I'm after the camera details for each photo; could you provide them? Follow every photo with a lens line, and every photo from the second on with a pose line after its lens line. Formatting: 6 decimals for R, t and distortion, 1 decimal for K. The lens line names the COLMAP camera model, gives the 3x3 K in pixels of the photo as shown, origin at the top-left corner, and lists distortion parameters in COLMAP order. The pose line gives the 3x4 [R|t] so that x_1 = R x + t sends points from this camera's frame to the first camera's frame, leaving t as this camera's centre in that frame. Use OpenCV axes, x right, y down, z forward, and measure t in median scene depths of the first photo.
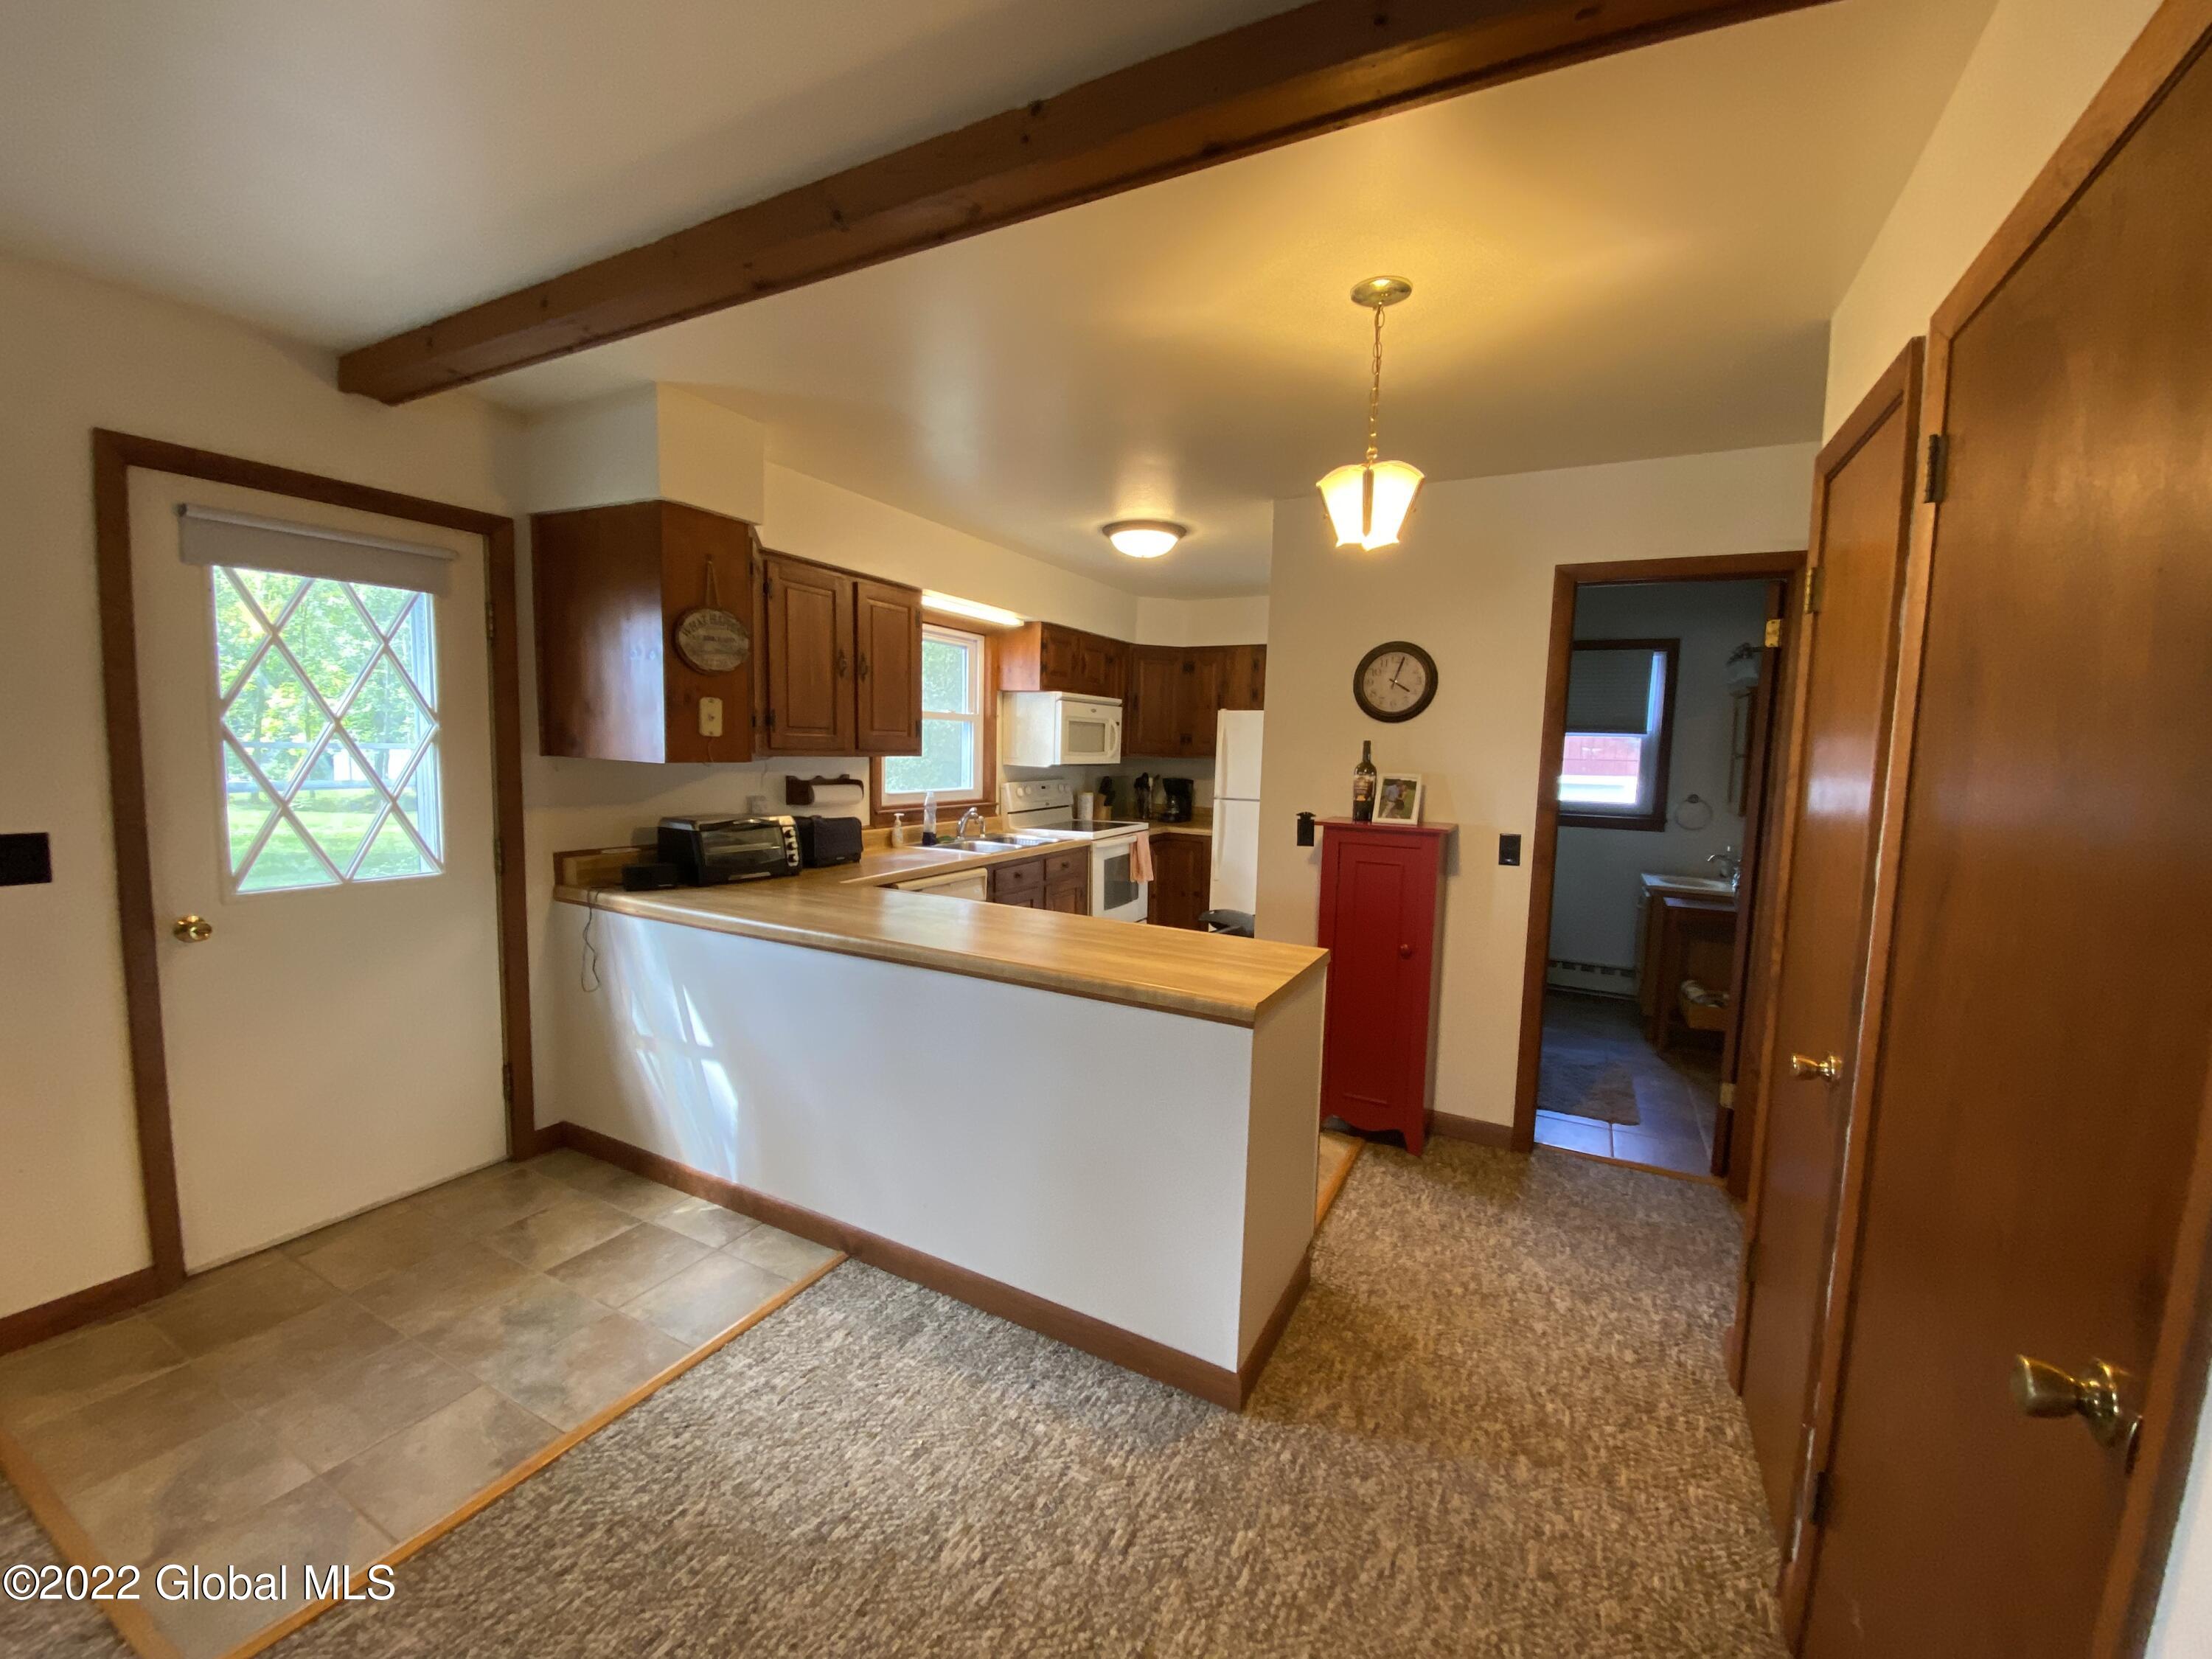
lens RADIAL K [[889.3, 0, 1119.1], [0, 889.3, 837.0], [0, 0, 1]] dist [-0.001037, -0.000349]
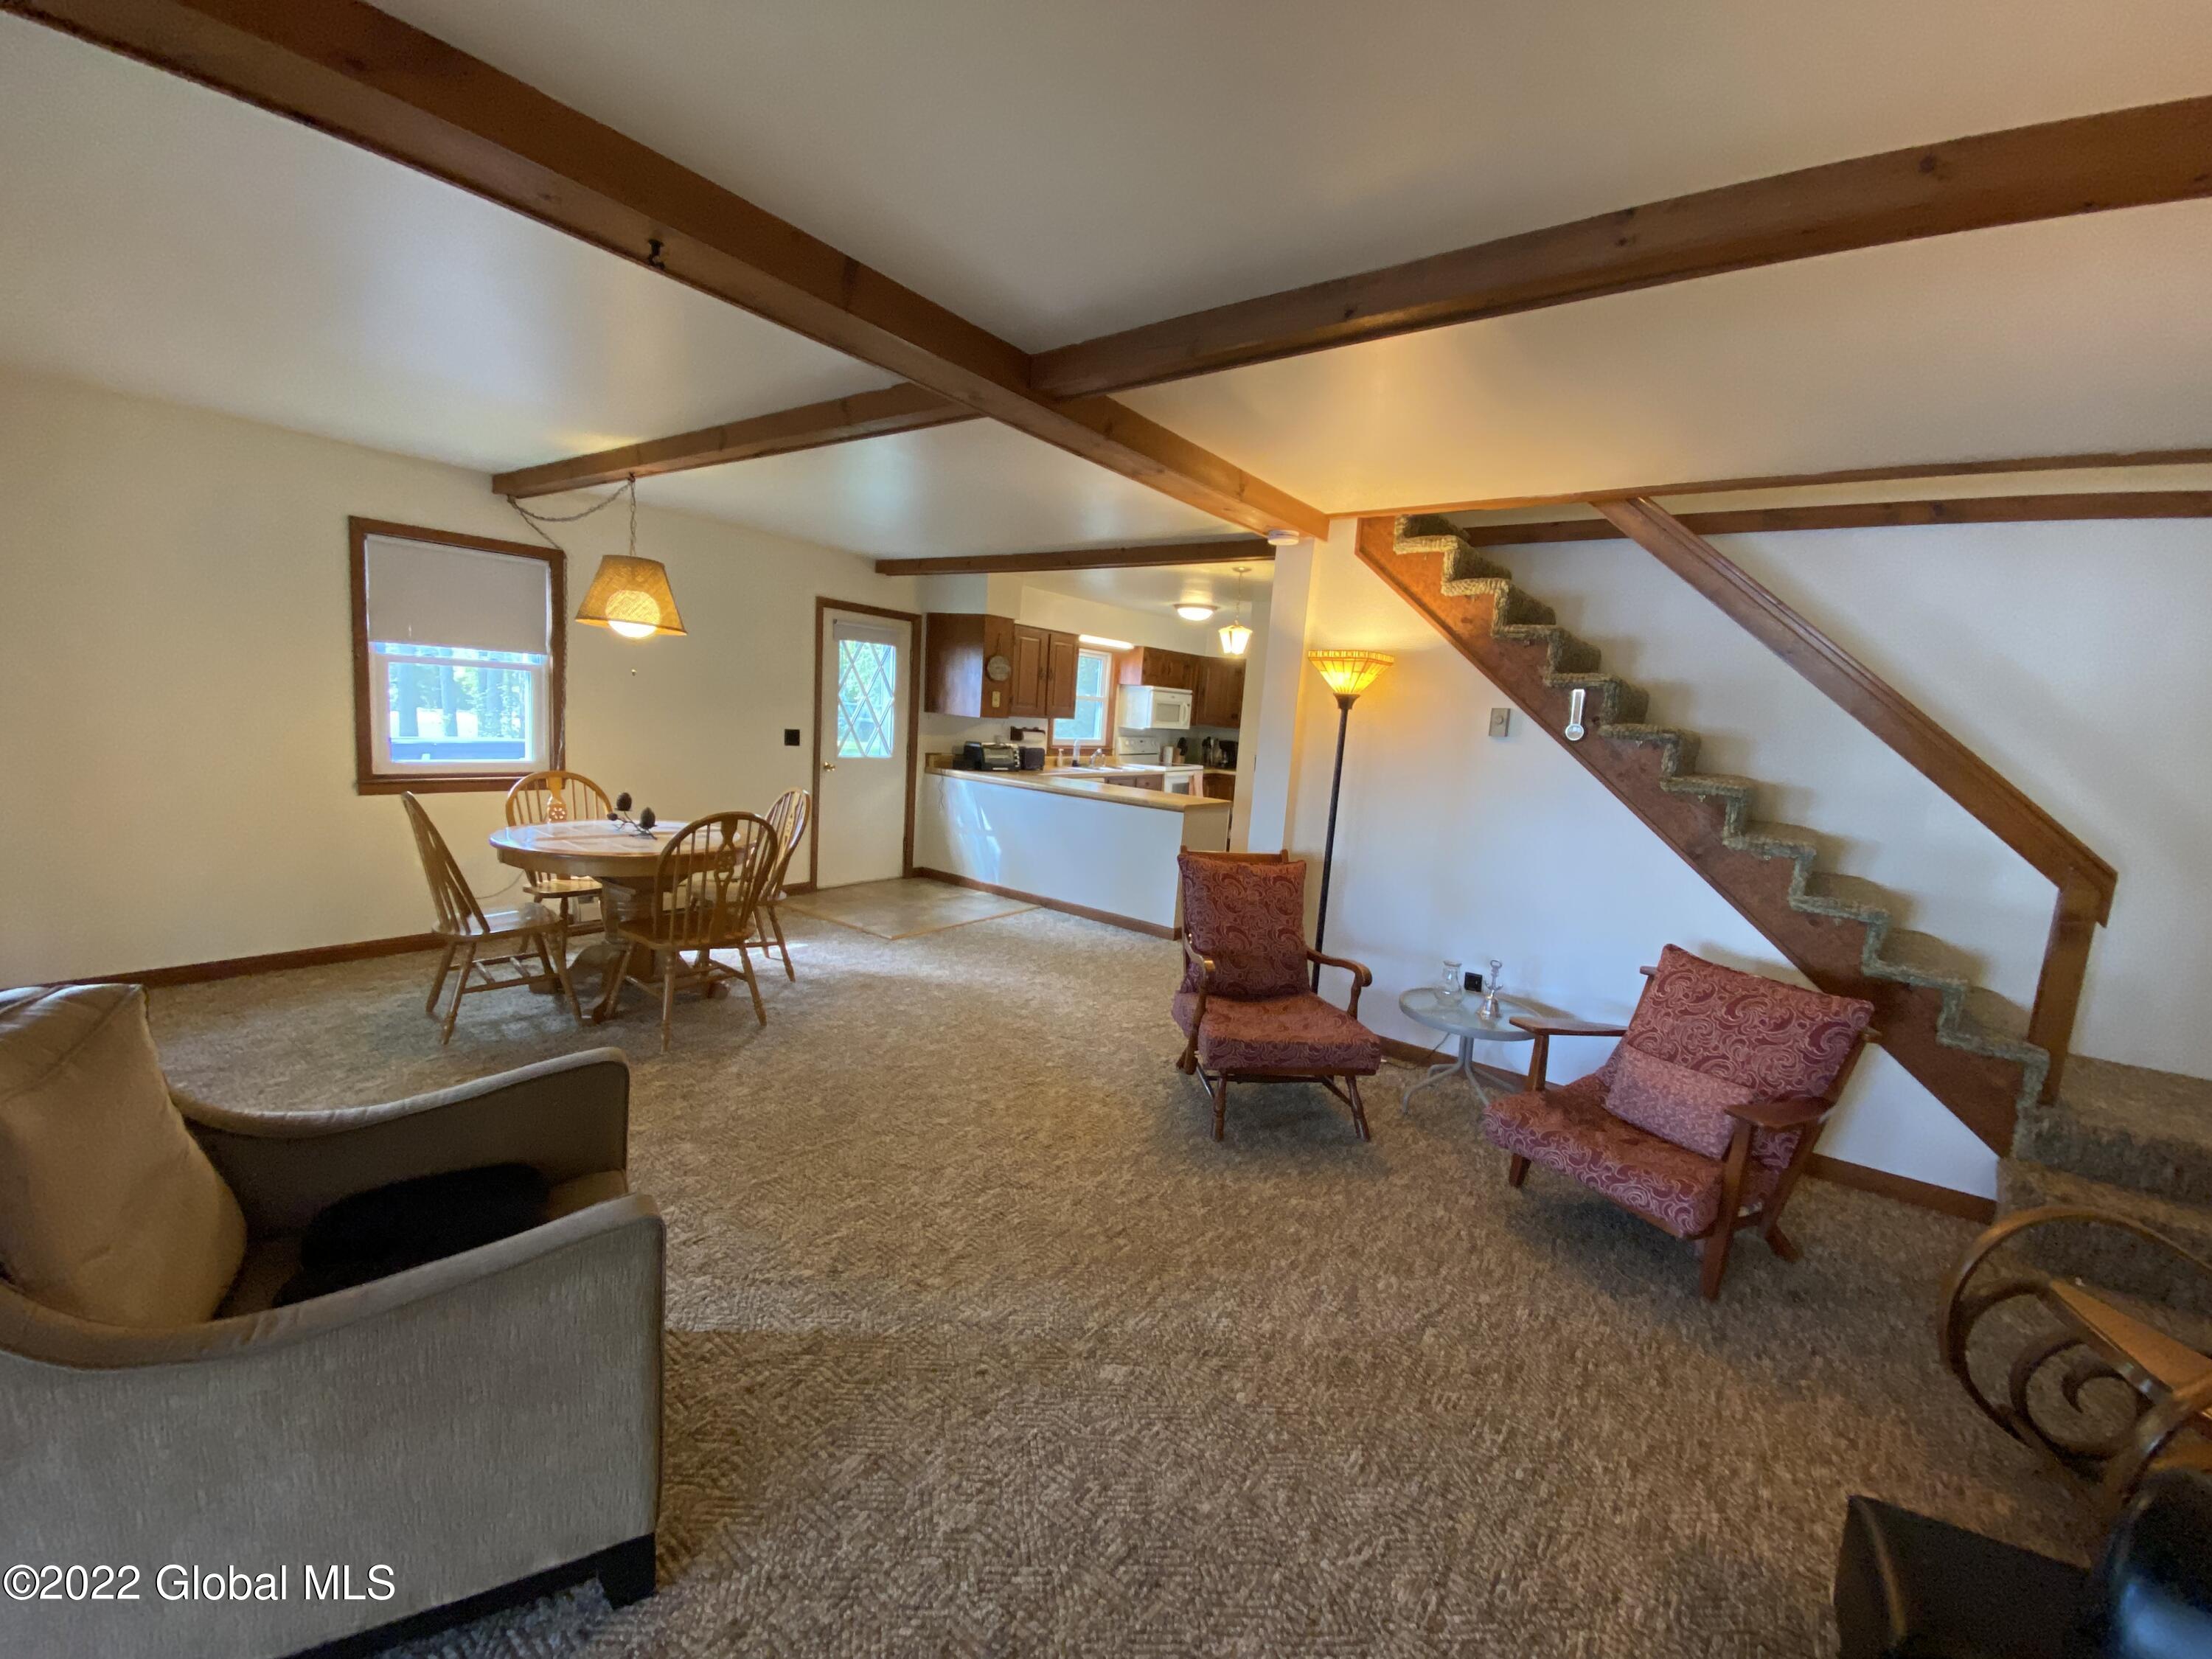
lens RADIAL K [[889.3, 0, 1107.2], [0, 889.3, 826.6], [0, 0, 1]] dist [-0.001037, -0.000349]
pose [[0.986146, 0.067006, -0.151744, 0.167407], [-0.063336, 0.997574, 0.028900, 0.087505], [0.153313, -0.018888, 0.987997, -0.972425]]
